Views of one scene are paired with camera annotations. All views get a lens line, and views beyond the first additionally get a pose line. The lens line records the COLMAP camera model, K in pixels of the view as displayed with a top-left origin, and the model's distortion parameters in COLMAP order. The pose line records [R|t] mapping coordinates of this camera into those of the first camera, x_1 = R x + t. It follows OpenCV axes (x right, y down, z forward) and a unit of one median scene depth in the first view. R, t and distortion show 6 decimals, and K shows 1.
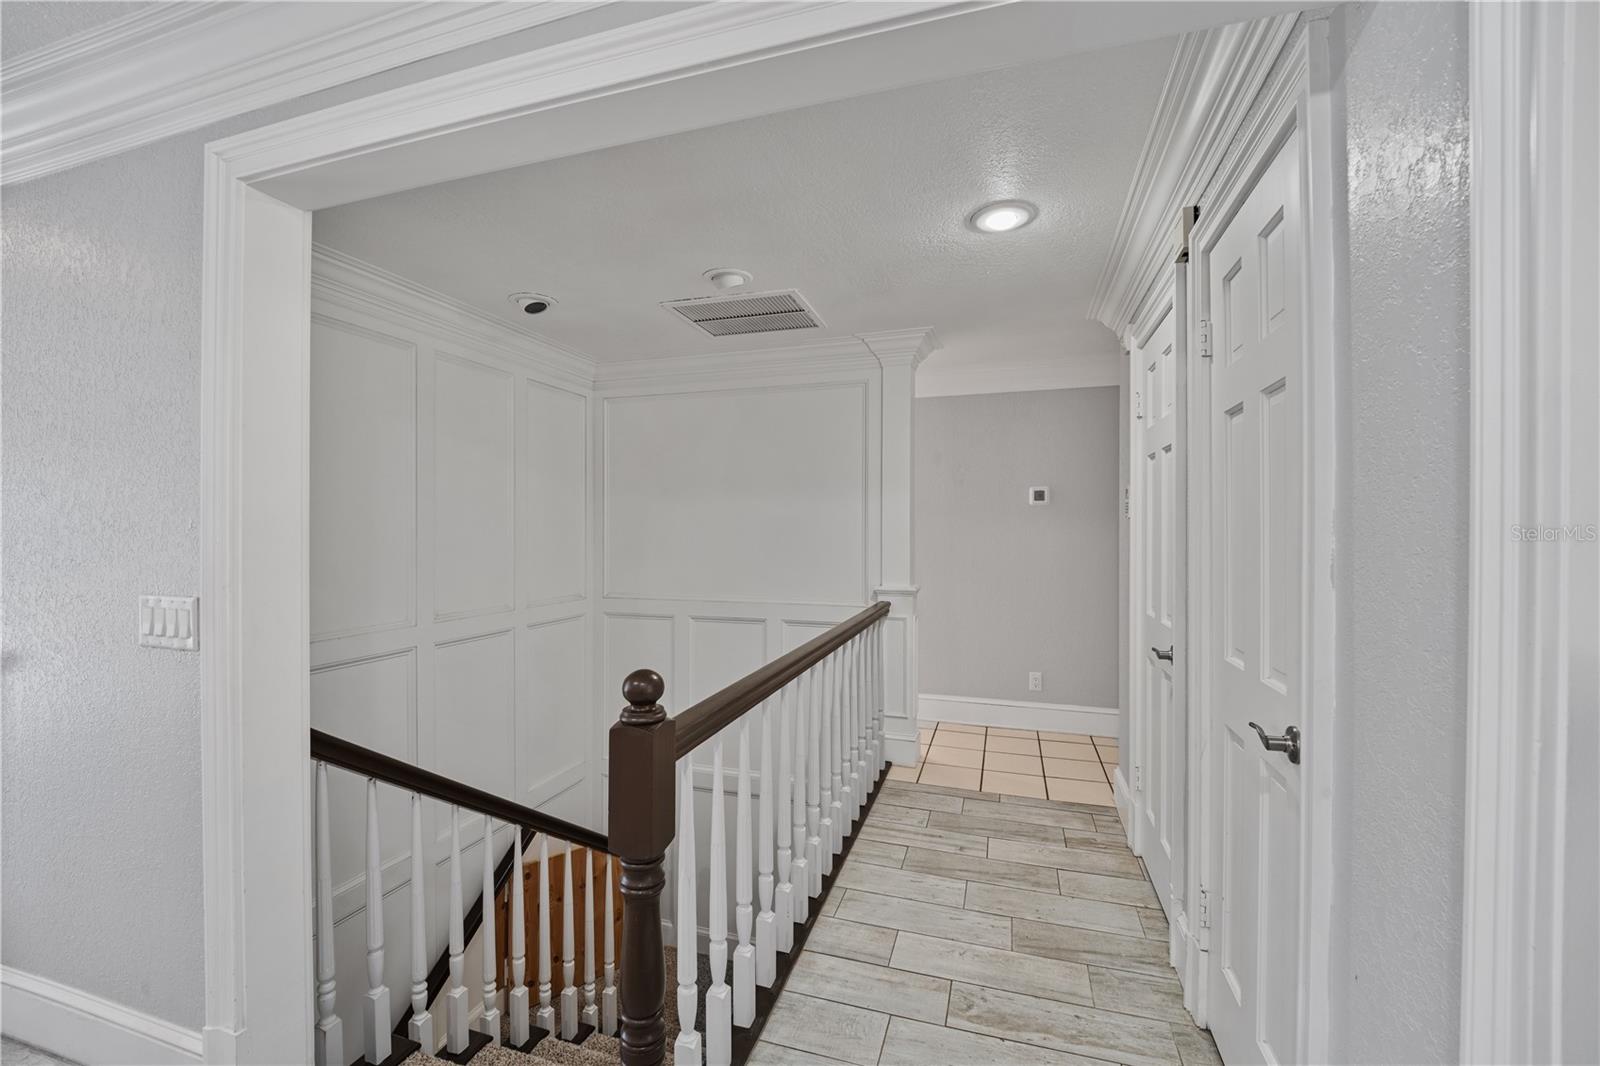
lens RADIAL K [[669.3, 0, 808.6], [0, 669.3, 523.2], [0, 0, 1]] dist [-0.008148, -0.005167]
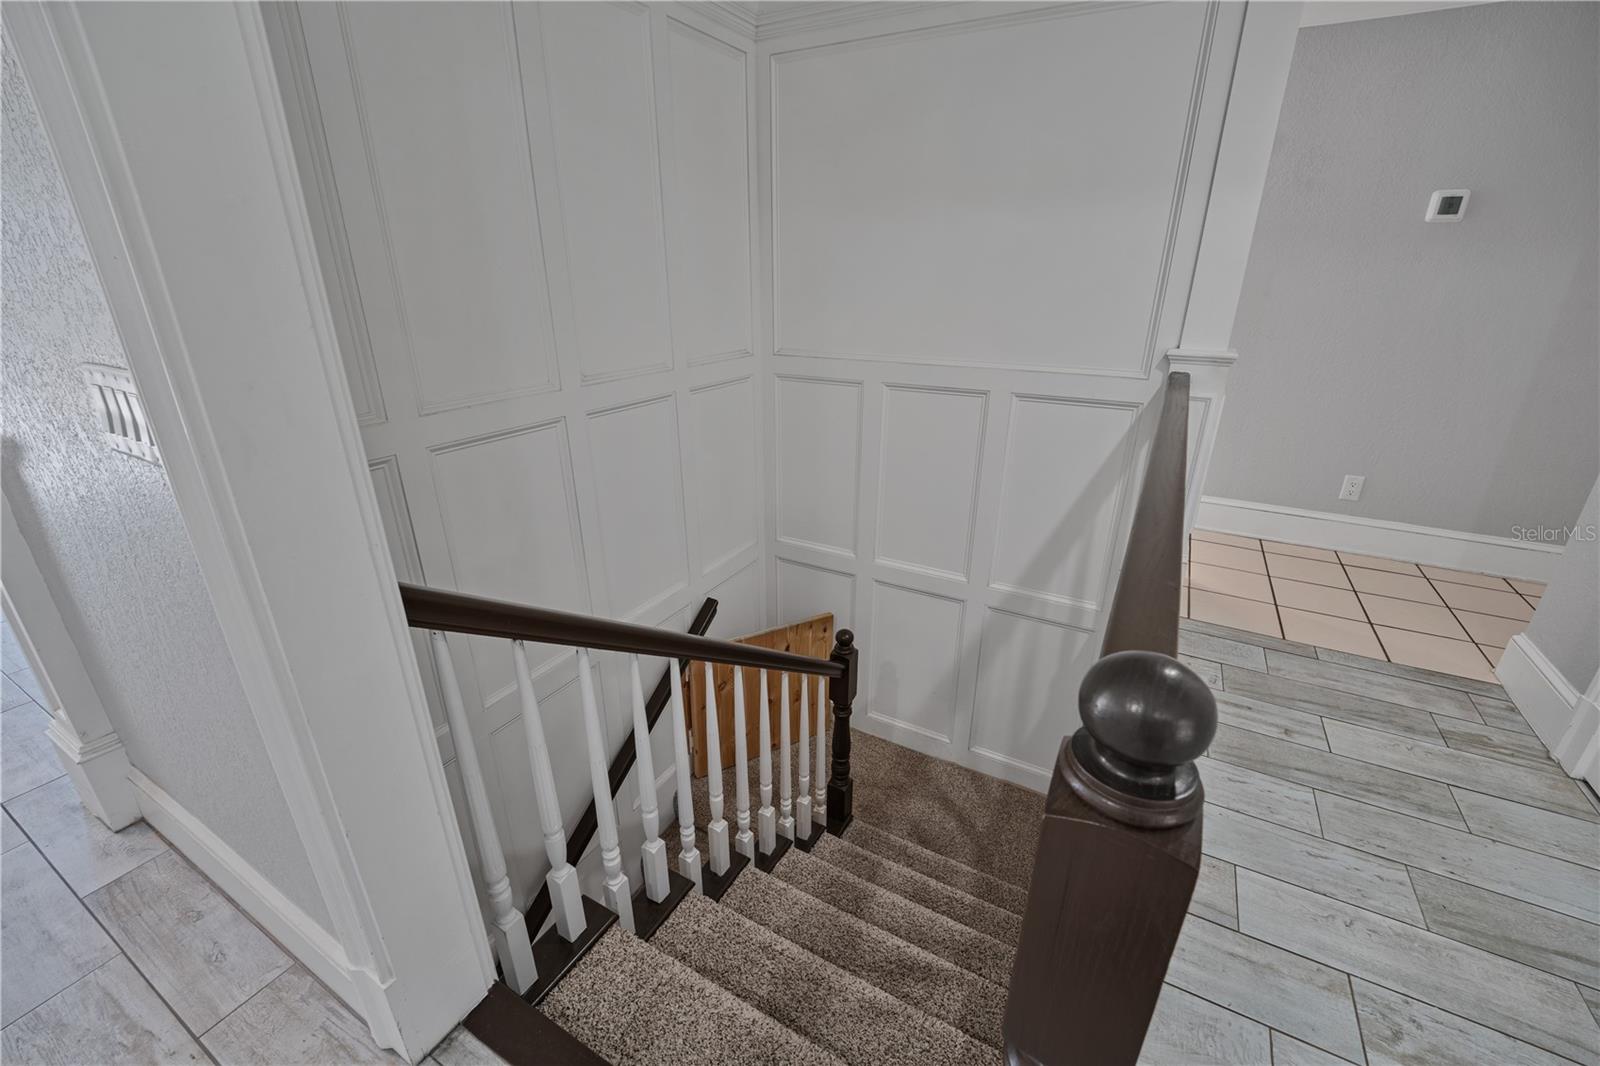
lens RADIAL K [[669.3, 0, 802.8], [0, 669.3, 538.0], [0, 0, 1]] dist [-0.008148, -0.005167]
pose [[0.978237, 0.075421, -0.193298, -0.152480], [0.002949, 0.926449, 0.376408, 0.019995], [0.207470, -0.368786, 0.906065, 0.301785]]
